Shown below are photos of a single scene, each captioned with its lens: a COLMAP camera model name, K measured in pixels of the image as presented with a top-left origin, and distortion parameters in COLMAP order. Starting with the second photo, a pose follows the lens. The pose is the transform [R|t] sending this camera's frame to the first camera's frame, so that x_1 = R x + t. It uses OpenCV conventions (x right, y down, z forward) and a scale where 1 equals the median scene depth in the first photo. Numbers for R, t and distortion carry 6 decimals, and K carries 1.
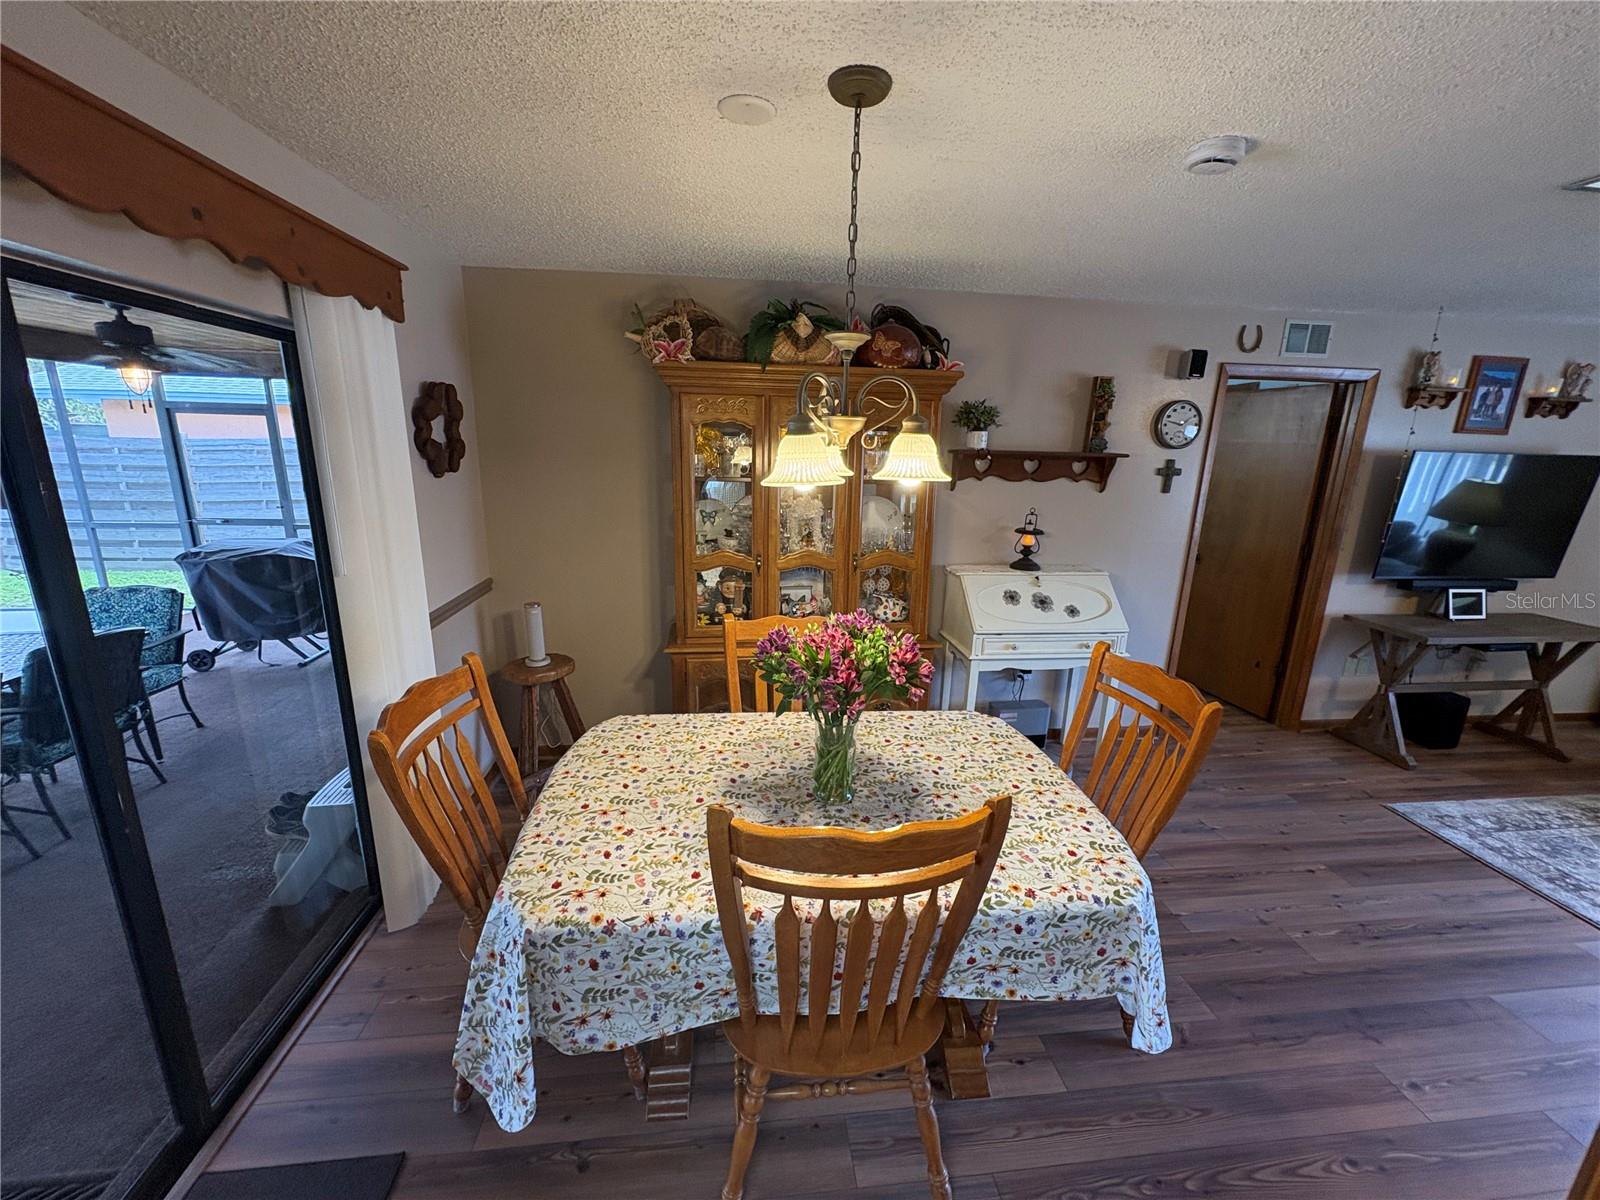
lens RADIAL K [[638.6, 0, 801.3], [0, 638.6, 601.5], [0, 0, 1]] dist [0.000711, 0.000108]
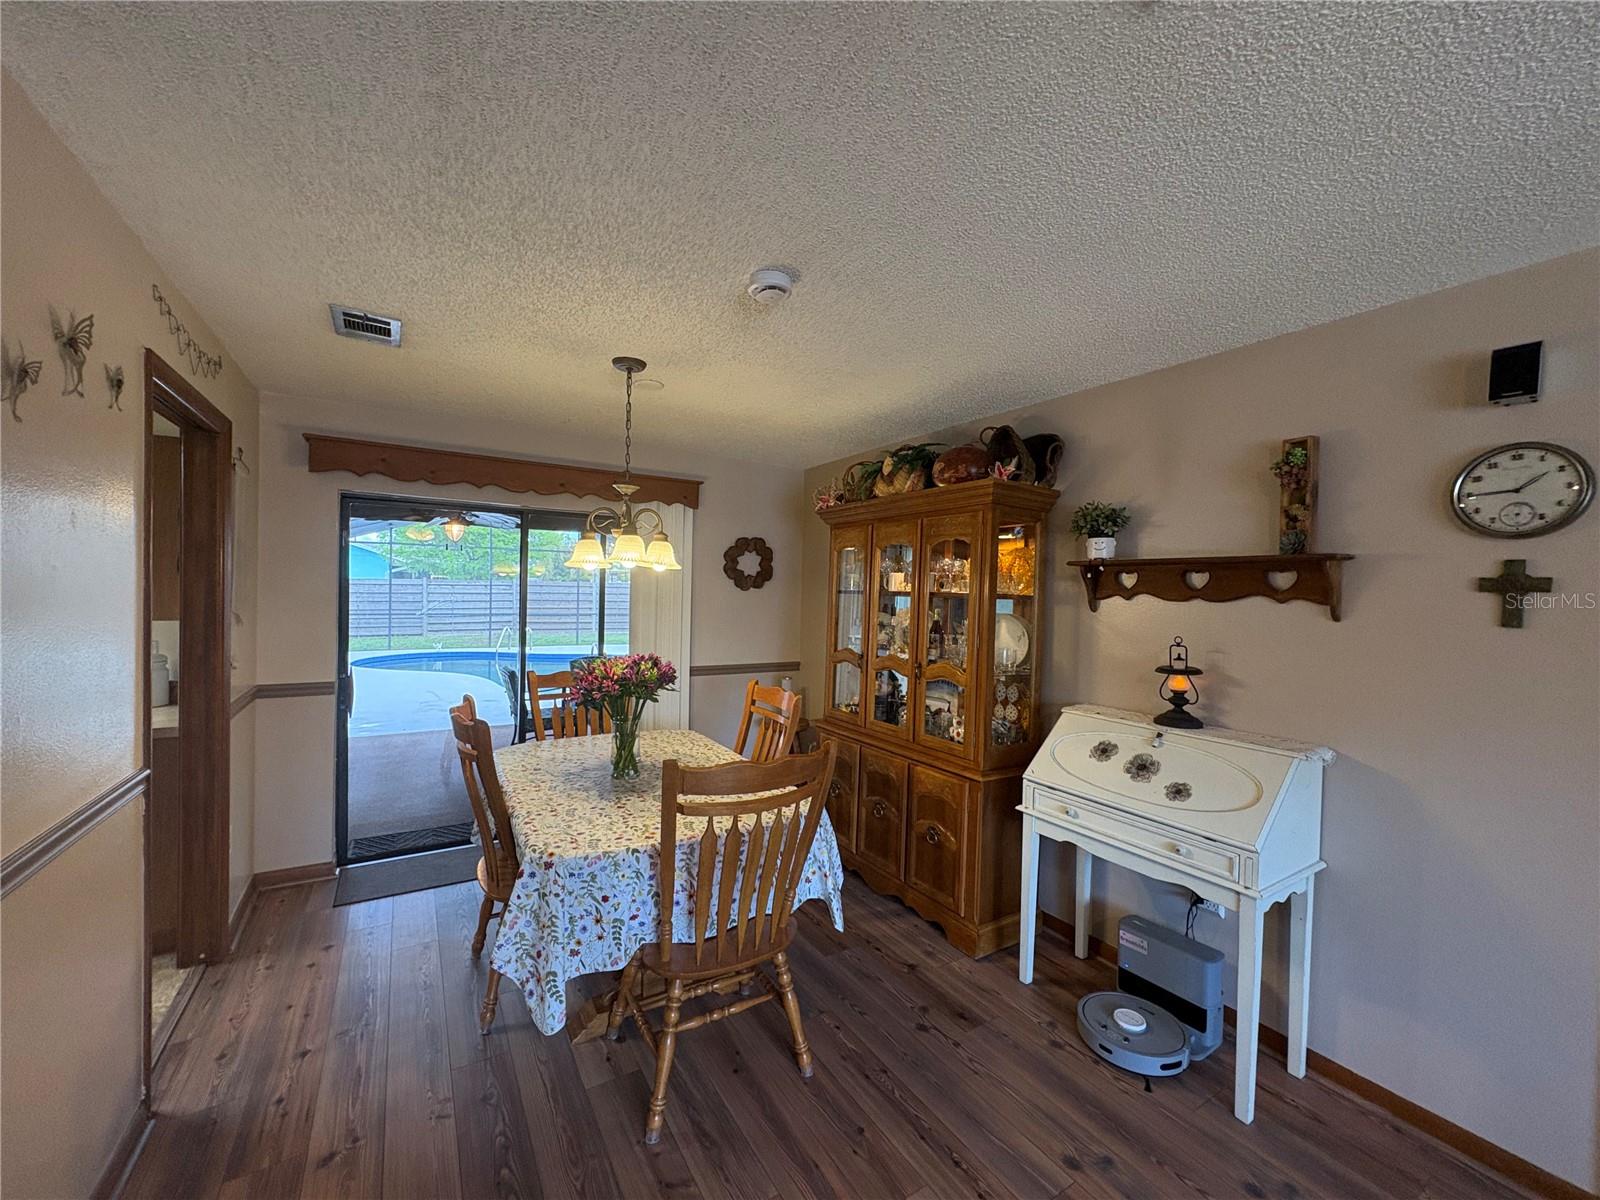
lens RADIAL K [[638.6, 0, 801.3], [0, 638.6, 601.5], [0, 0, 1]] dist [0.000711, 0.000108]
pose [[0.424803, 0.001156, -0.905285, 0.810742], [-0.231422, 0.966911, -0.107359, -0.012298], [0.875207, 0.255110, 0.411014, 0.335612]]
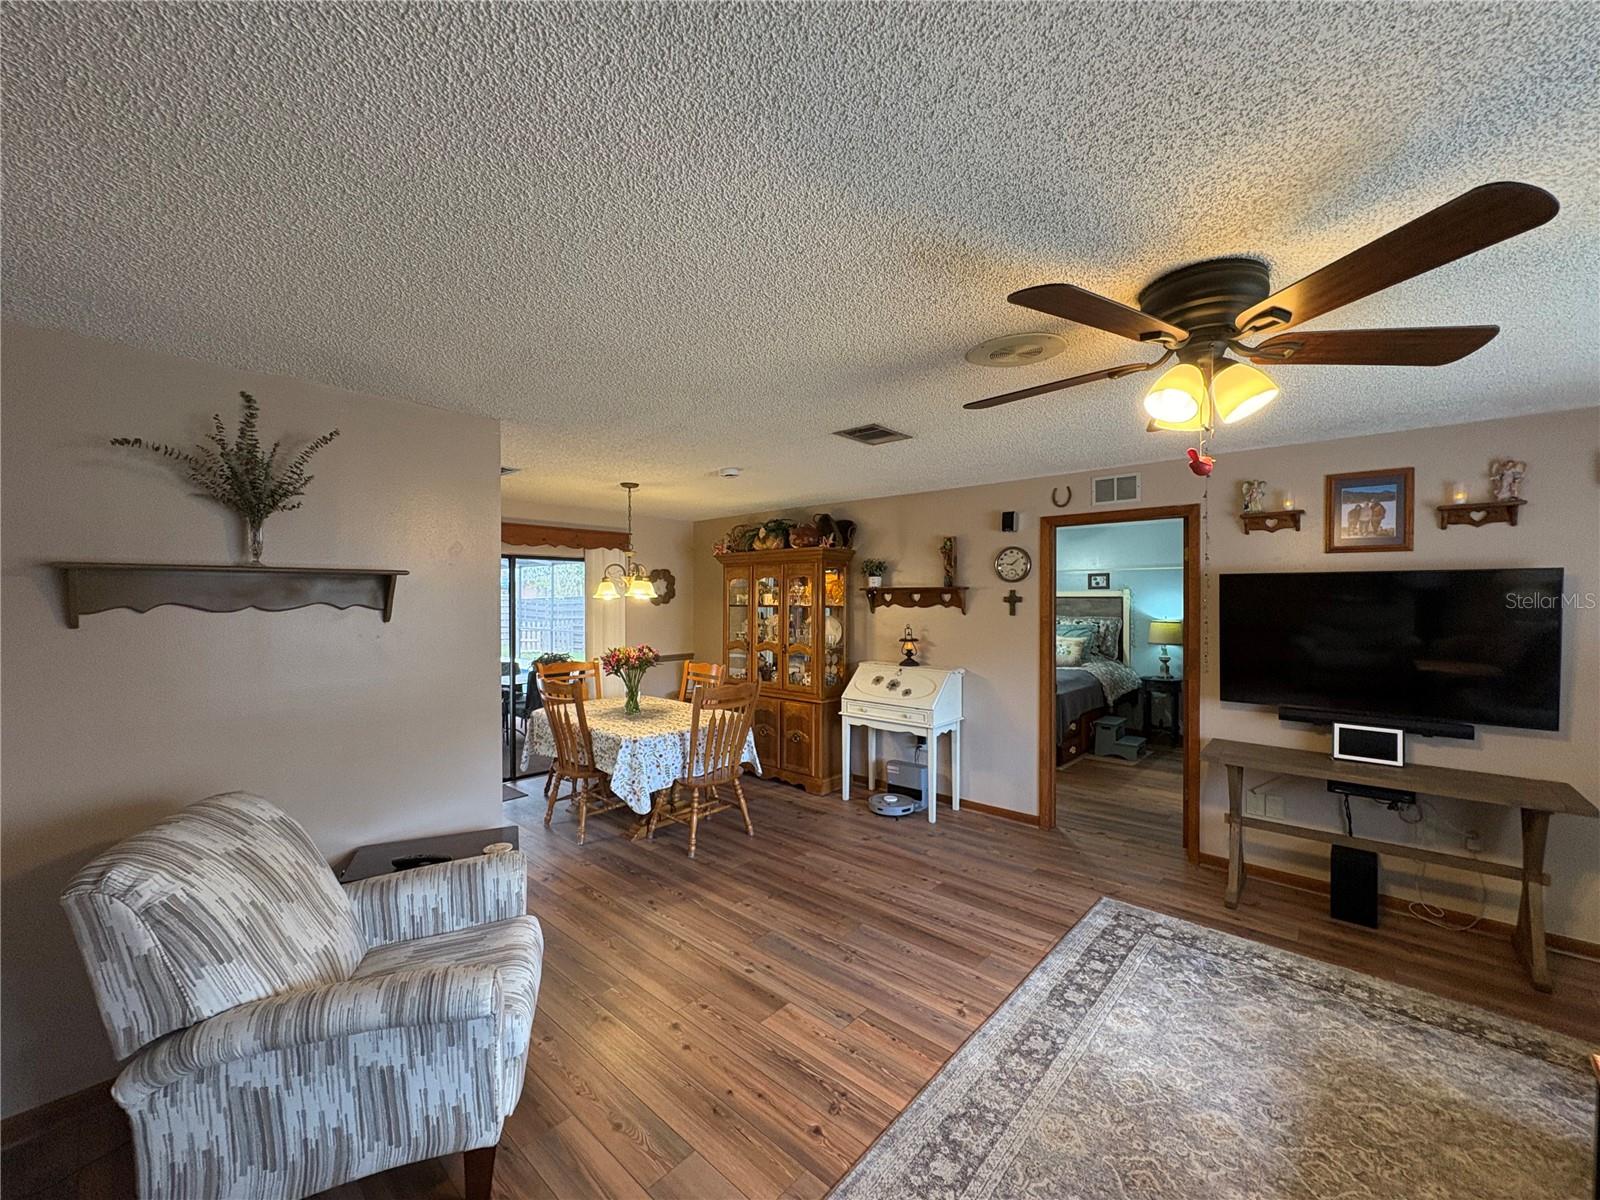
lens RADIAL K [[638.6, 0, 801.3], [0, 638.6, 601.5], [0, 0, 1]] dist [0.000711, 0.000108]
pose [[0.663040, -0.018787, -0.748348, 1.303937], [-0.163370, 0.971957, -0.169147, 0.095531], [0.730540, 0.234409, 0.641377, -0.156787]]
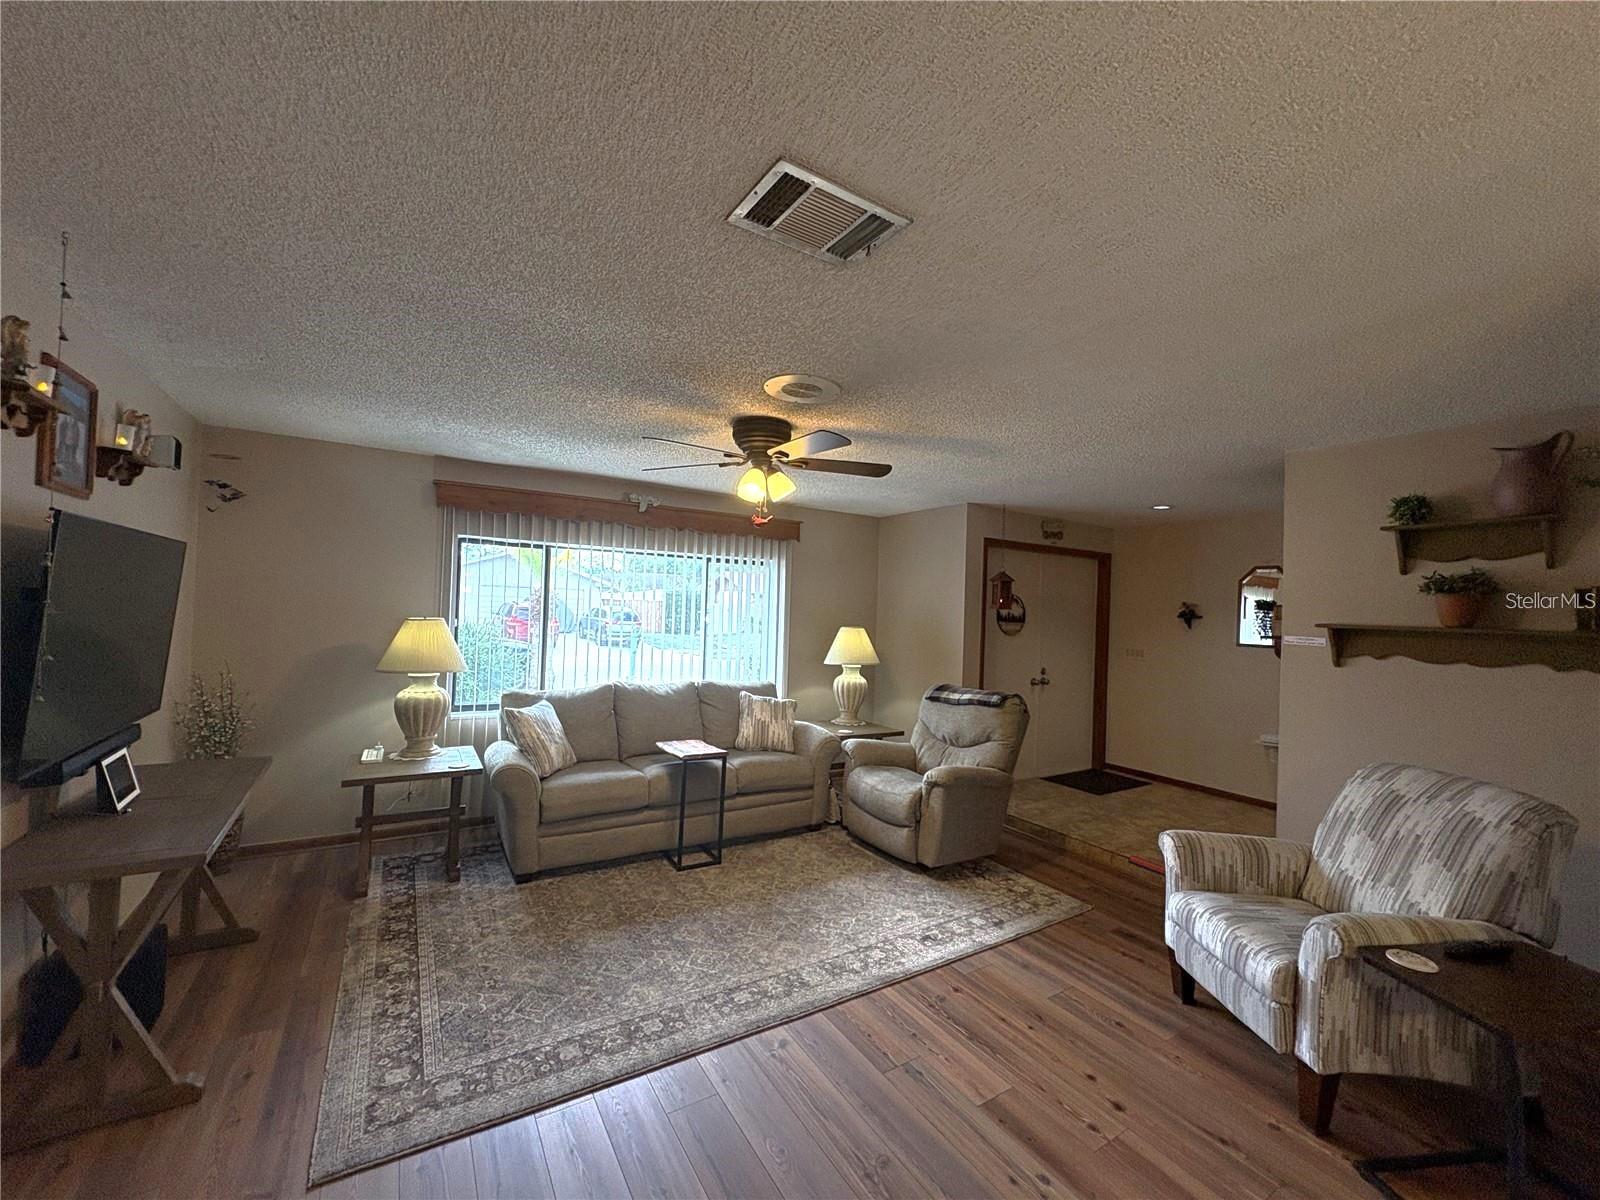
lens RADIAL K [[638.6, 0, 801.3], [0, 638.6, 601.5], [0, 0, 1]] dist [0.000711, 0.000108]
pose [[-0.426720, -0.029697, 0.903896, 0.271979], [0.172495, 0.978440, 0.113579, -0.125615], [-0.887781, 0.204384, -0.412397, 0.719714]]
